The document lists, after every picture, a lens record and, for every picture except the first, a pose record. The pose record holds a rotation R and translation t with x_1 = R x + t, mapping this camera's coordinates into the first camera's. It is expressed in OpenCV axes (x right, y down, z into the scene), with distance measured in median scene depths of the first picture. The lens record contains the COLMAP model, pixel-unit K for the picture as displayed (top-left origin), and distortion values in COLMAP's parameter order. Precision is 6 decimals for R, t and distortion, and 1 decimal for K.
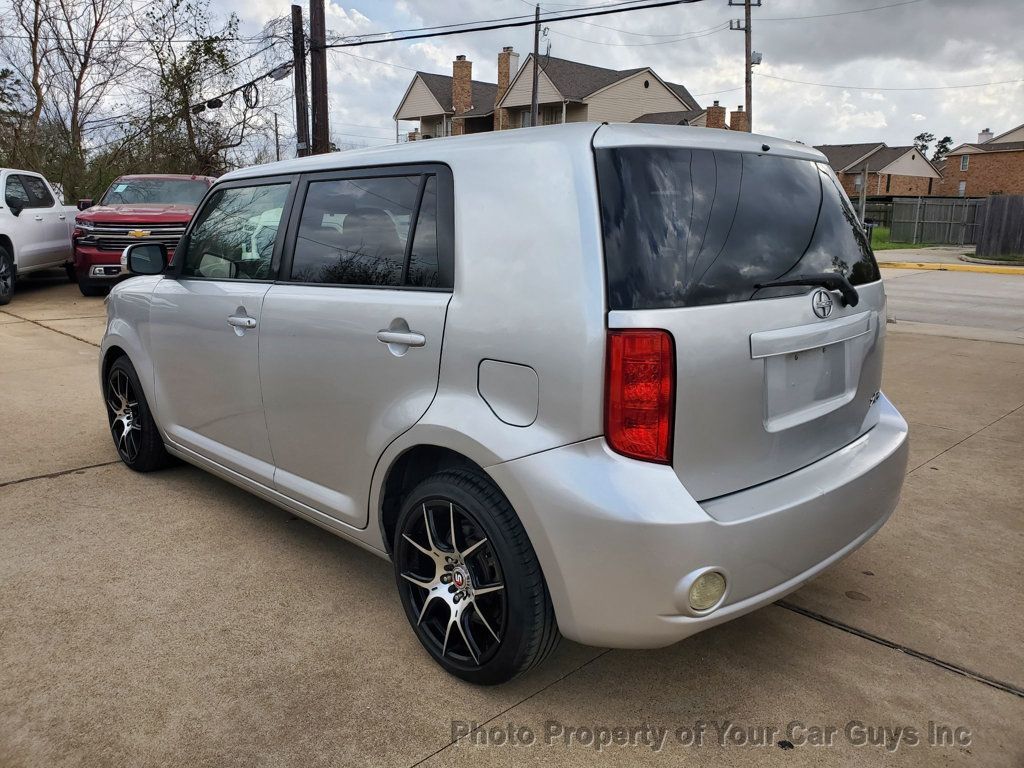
lens RADIAL K [[796.8, 0, 513.3], [0, 796.8, 378.5], [0, 0, 1]] dist [0.007140, 0.008819]
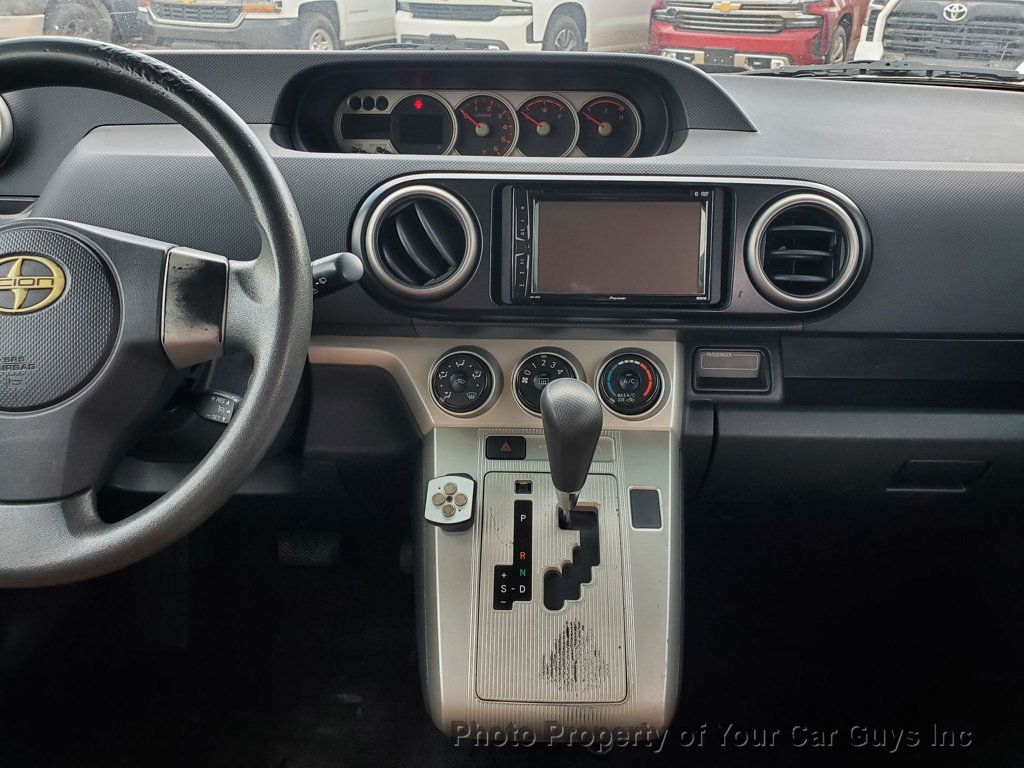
lens RADIAL K [[796.8, 0, 513.3], [0, 796.8, 378.5], [0, 0, 1]] dist [0.007140, 0.008819]
pose [[0.705331, 0.319807, -0.632639, -0.041443], [-0.160693, 0.941351, 0.296707, -0.047813], [0.690425, -0.107616, 0.715355, 0.316518]]
